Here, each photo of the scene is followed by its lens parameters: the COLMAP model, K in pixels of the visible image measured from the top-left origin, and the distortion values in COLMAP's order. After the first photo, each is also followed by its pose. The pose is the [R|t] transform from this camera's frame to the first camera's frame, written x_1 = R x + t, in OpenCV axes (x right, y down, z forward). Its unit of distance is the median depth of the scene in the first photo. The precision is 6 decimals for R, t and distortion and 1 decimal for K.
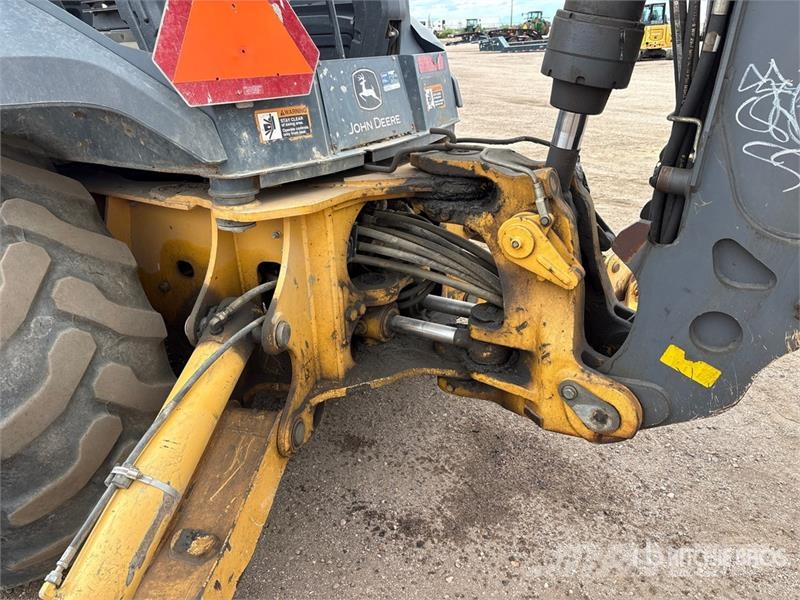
lens RADIAL K [[606.9, 0, 400.0], [0, 606.9, 300.0], [0, 0, 1]] dist [0.079902, -0.117653]
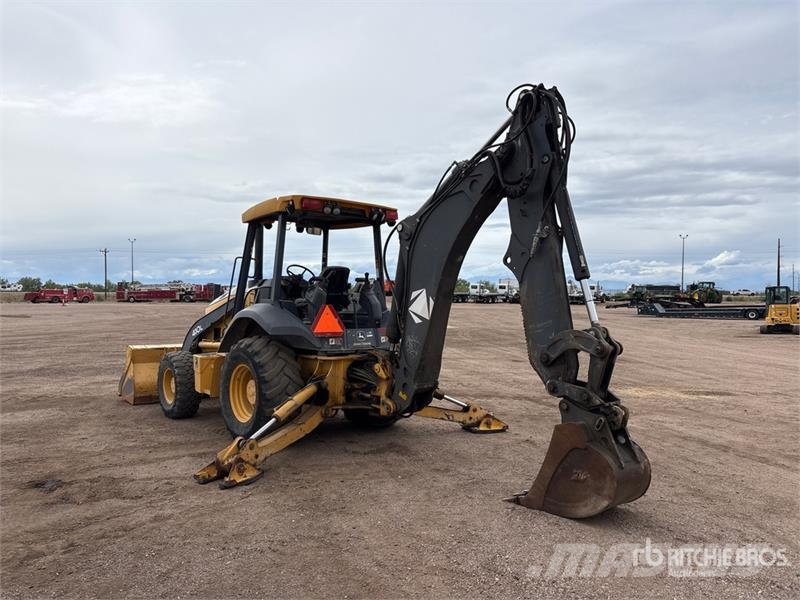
lens RADIAL K [[606.9, 0, 400.0], [0, 606.9, 300.0], [0, 0, 1]] dist [0.079902, -0.117653]
pose [[0.954096, 0.049934, -0.295309, 1.510660], [-0.158527, 0.920754, -0.356483, 0.923331], [0.254106, 0.386934, 0.886404, -2.879367]]
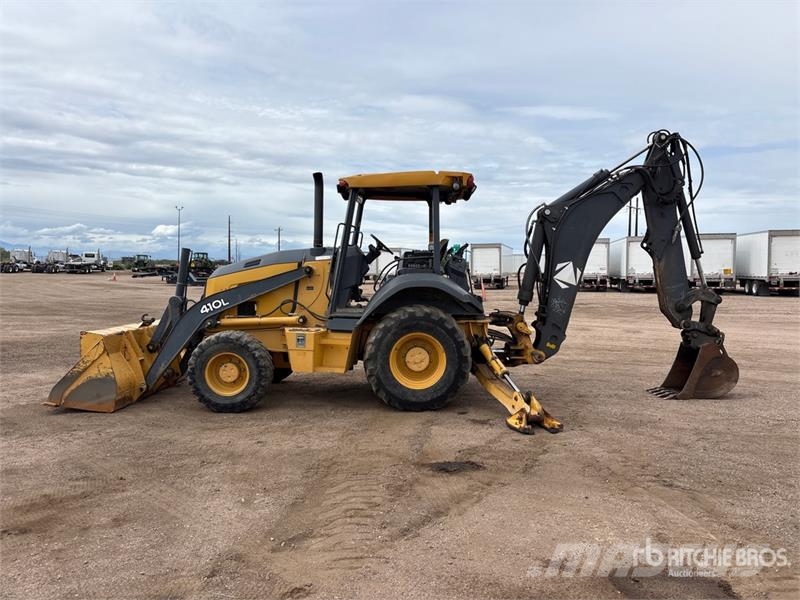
lens RADIAL K [[606.9, 0, 400.0], [0, 606.9, 300.0], [0, 0, 1]] dist [0.079902, -0.117653]
pose [[0.847248, 0.026550, 0.530534, -3.321288], [0.163227, 0.937417, -0.307581, 1.078850], [-0.505498, 0.347195, 0.789891, -2.617315]]
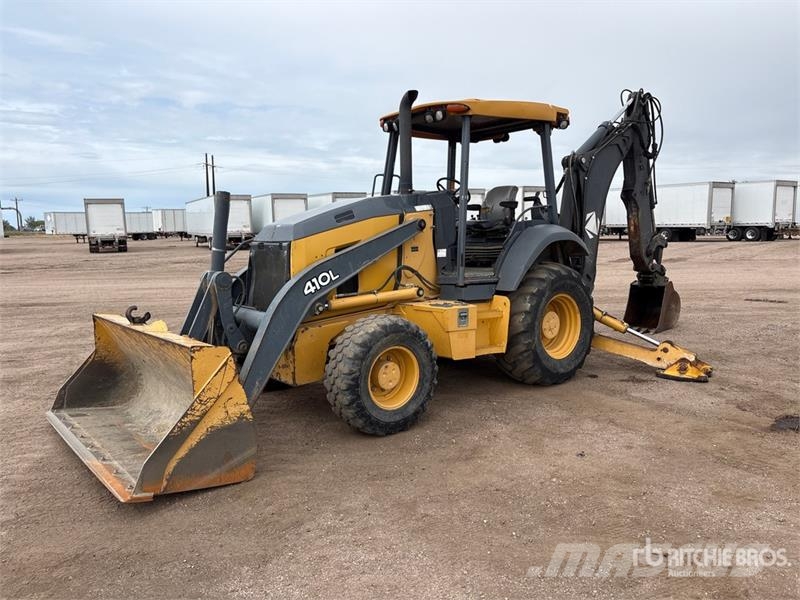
lens RADIAL K [[606.9, 0, 400.0], [0, 606.9, 300.0], [0, 0, 1]] dist [0.079902, -0.117653]
pose [[0.315720, -0.071165, 0.946180, -4.840382], [0.370572, 0.927238, -0.053912, -0.176216], [-0.873497, 0.367649, 0.319119, 0.585309]]
